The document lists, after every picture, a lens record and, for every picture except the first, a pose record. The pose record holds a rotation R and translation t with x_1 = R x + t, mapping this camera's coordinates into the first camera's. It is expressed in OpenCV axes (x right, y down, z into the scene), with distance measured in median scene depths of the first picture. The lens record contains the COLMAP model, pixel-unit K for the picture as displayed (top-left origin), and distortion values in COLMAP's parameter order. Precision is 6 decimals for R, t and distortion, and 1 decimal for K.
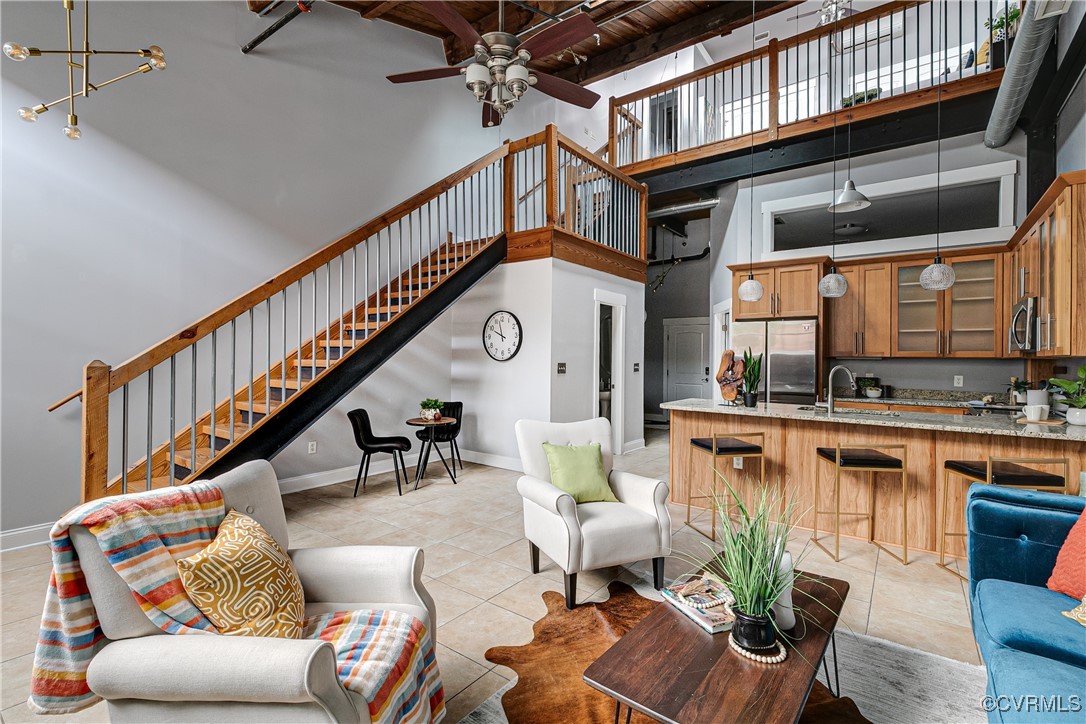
lens RADIAL K [[496.8, 0, 550.7], [0, 496.8, 357.8], [0, 0, 1]] dist [0.004043, -0.003080]
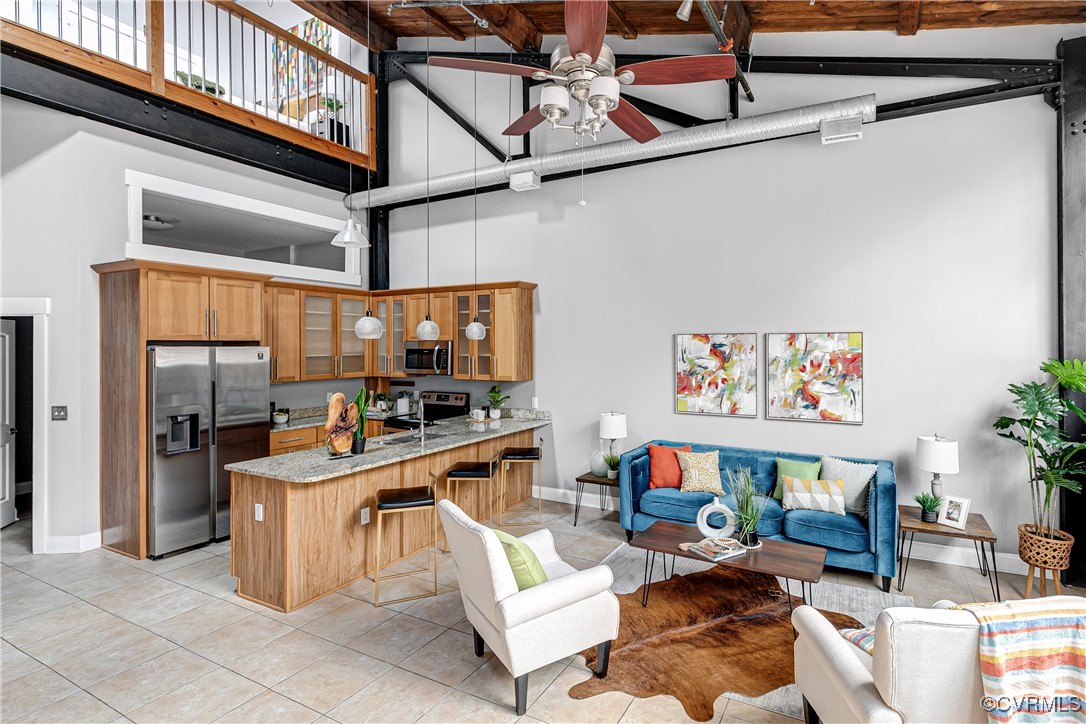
lens RADIAL K [[496.8, 0, 602.0], [0, 496.8, 347.5], [0, 0, 1]] dist [0.004043, -0.003080]
pose [[-0.163111, -0.010149, 0.986555, -0.457429], [0.001811, 0.999942, 0.010586, -0.084260], [-0.986606, 0.003513, -0.163084, 0.563518]]
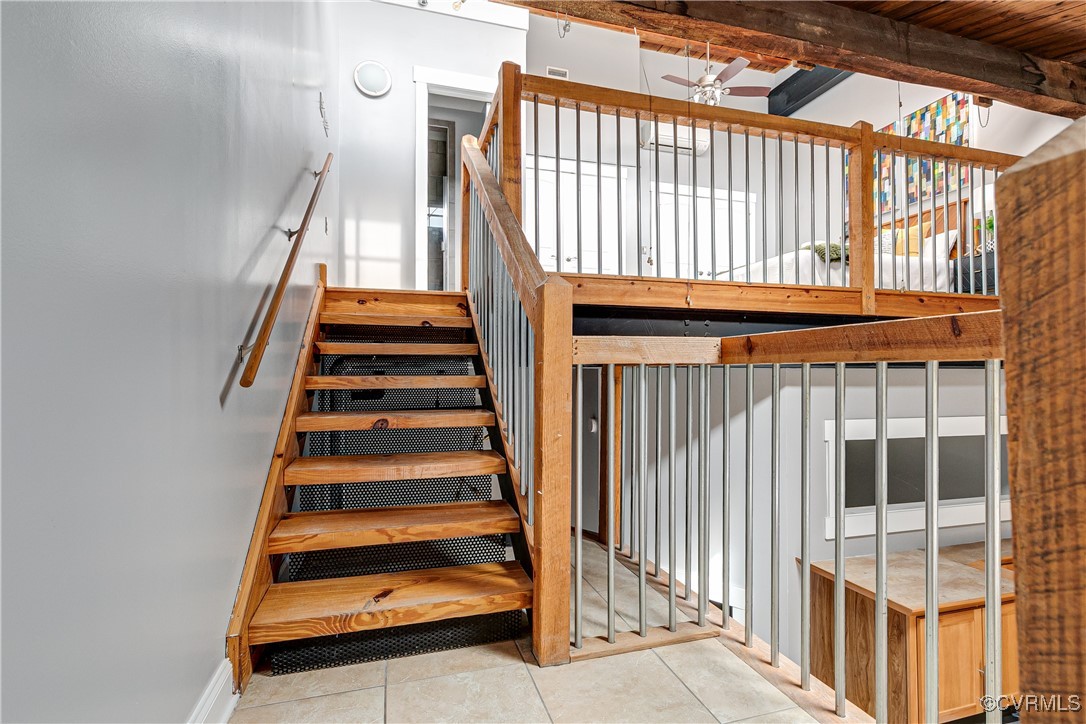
lens RADIAL K [[496.8, 0, 554.5], [0, 496.8, 365.0], [0, 0, 1]] dist [0.004043, -0.003080]
pose [[0.601752, 0.004215, 0.798672, -0.200665], [0.013236, 0.999796, -0.015249, -0.451375], [-0.798573, 0.019747, 0.601574, 1.124307]]
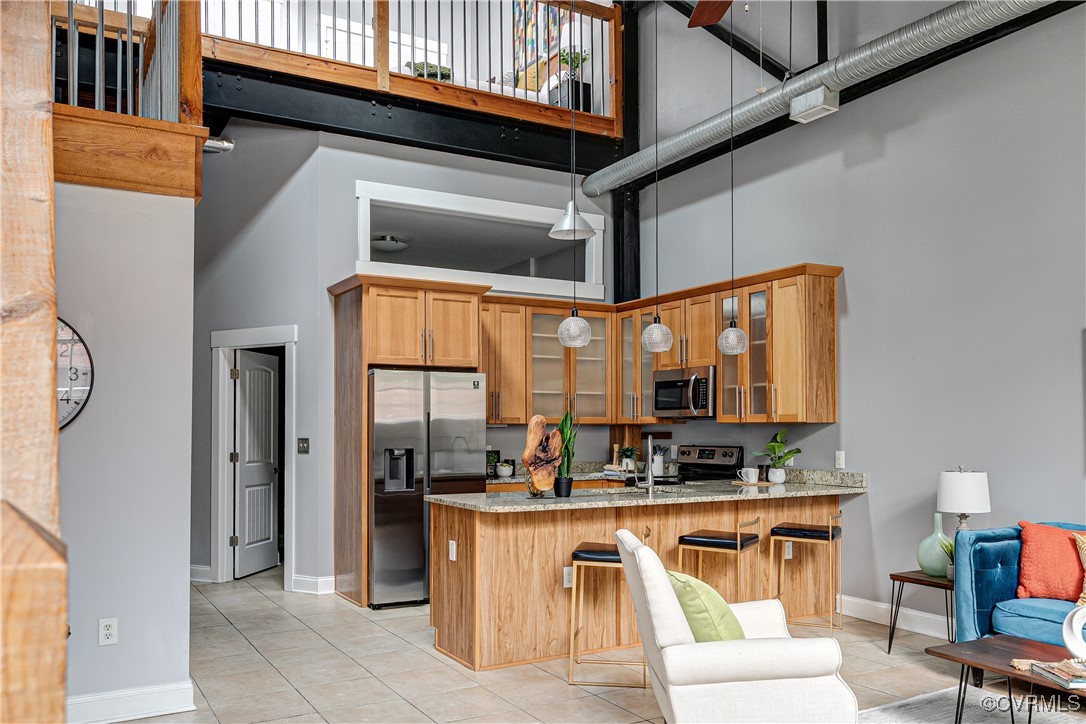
lens RADIAL K [[845.1, 0, 553.1], [0, 845.1, 406.5], [0, 0, 1]] dist [-0.006605, 0.015399]
pose [[0.403503, 0.012354, 0.914895, -0.552058], [0.006943, 0.999839, -0.016564, -0.007280], [-0.914952, 0.013036, 0.403352, 0.425567]]
